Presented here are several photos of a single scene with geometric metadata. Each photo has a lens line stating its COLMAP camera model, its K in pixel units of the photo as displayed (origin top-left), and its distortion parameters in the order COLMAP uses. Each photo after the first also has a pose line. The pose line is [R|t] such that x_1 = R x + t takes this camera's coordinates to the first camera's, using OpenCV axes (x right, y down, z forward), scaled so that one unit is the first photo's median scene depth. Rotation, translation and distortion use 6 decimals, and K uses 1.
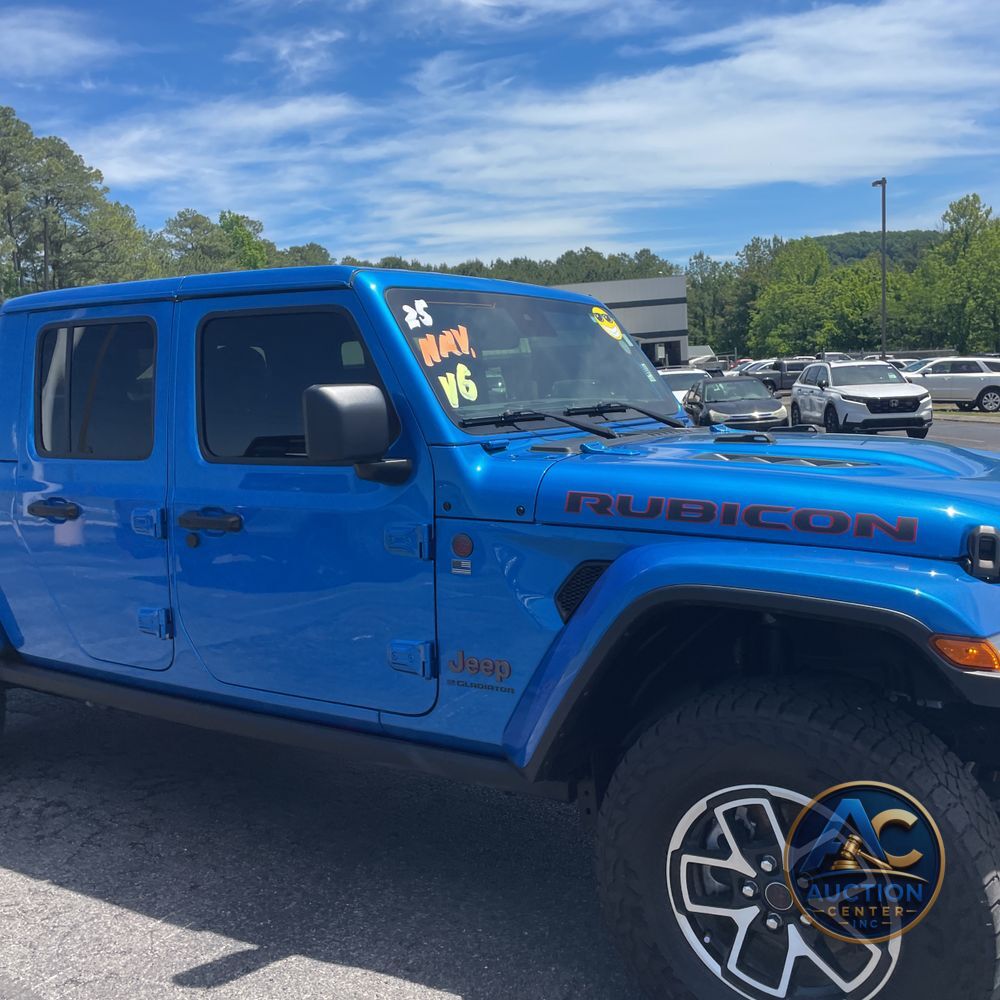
lens RADIAL K [[1051.0, 0, 500.0], [0, 1051.0, 500.0], [0, 0, 1]] dist [0.101705, -0.129817]
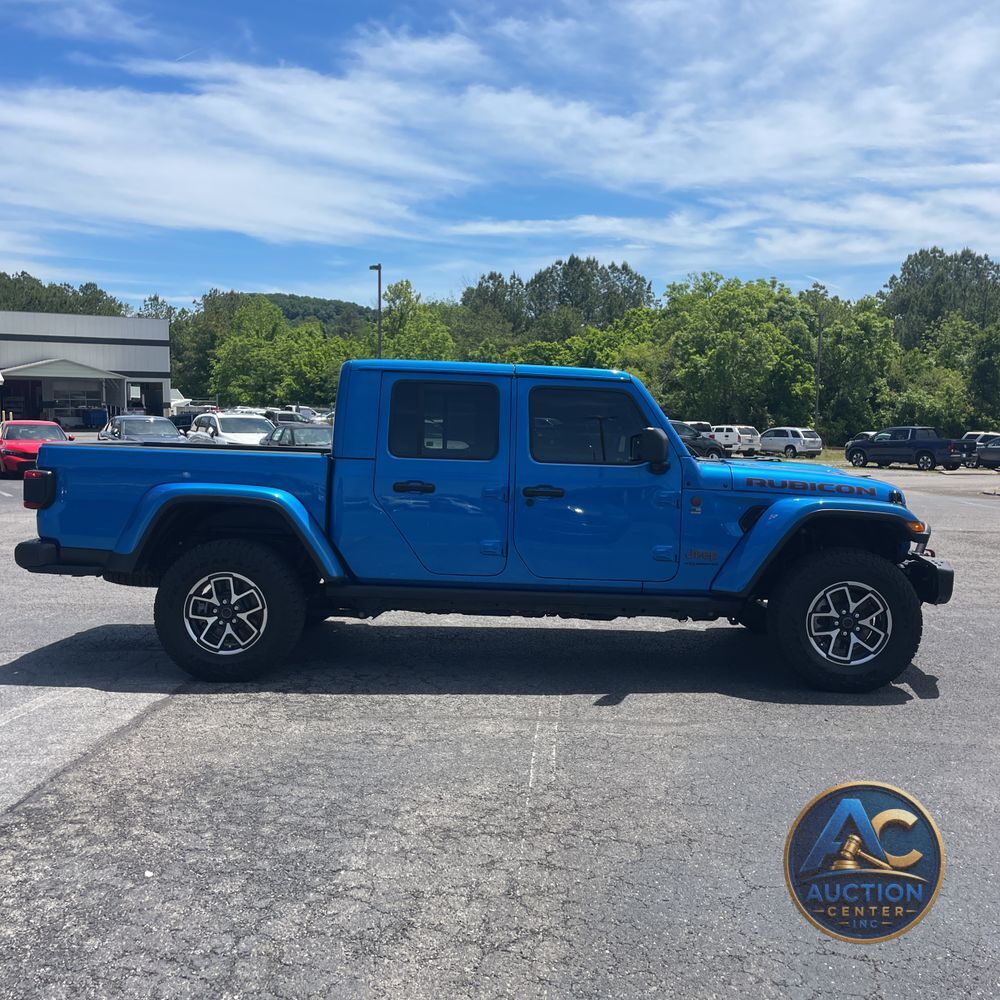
lens RADIAL K [[1131.8, 0, 523.0], [0, 1131.8, 499.5], [0, 0, 1]] dist [0.072836, 0.002111]
pose [[0.815410, 0.021478, 0.578485, -0.152015], [0.008328, 0.998773, -0.048822, 0.013534], [-0.578824, 0.044628, 0.814231, -0.065979]]
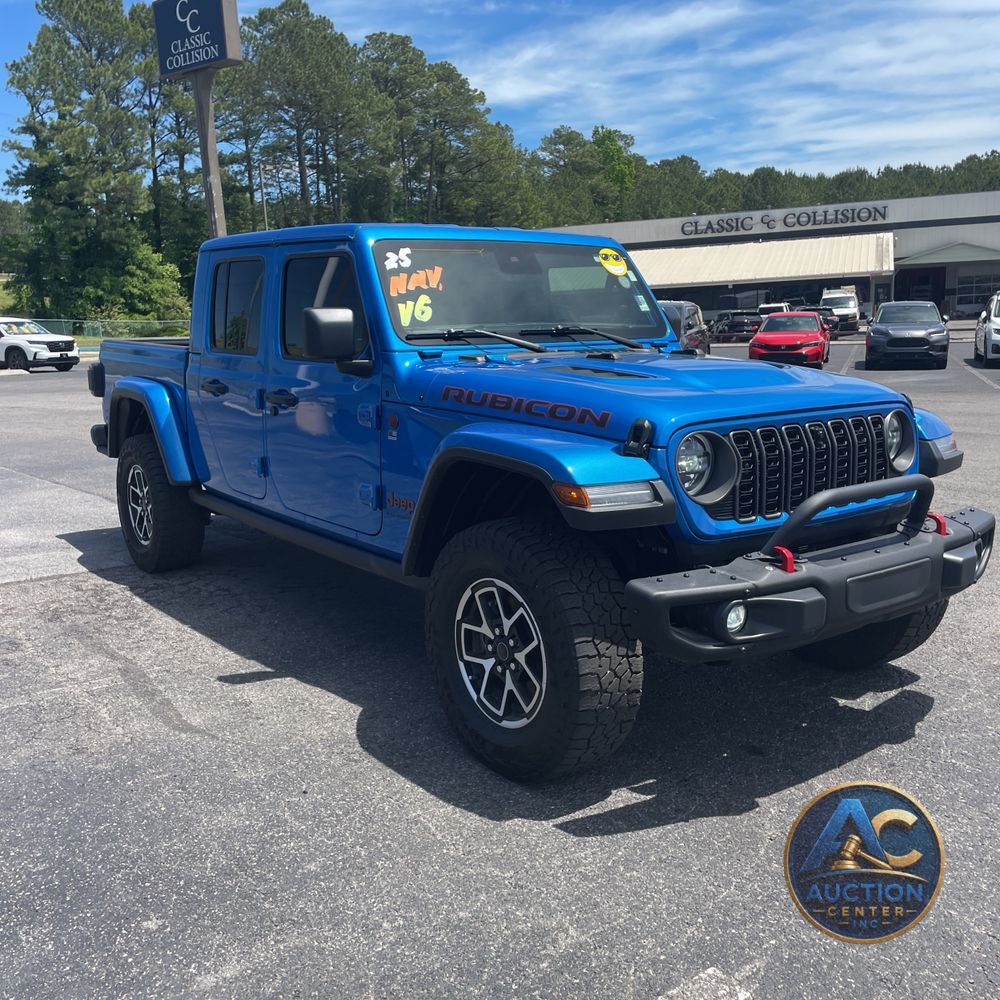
lens RADIAL K [[1067.0, 0, 511.8], [0, 1067.0, 498.8], [0, 0, 1]] dist [0.055866, -0.058595]
pose [[0.940592, 0.084376, -0.328889, 0.054539], [-0.059406, 0.994586, 0.085265, 0.001299], [0.334302, -0.060662, 0.940512, -0.031333]]
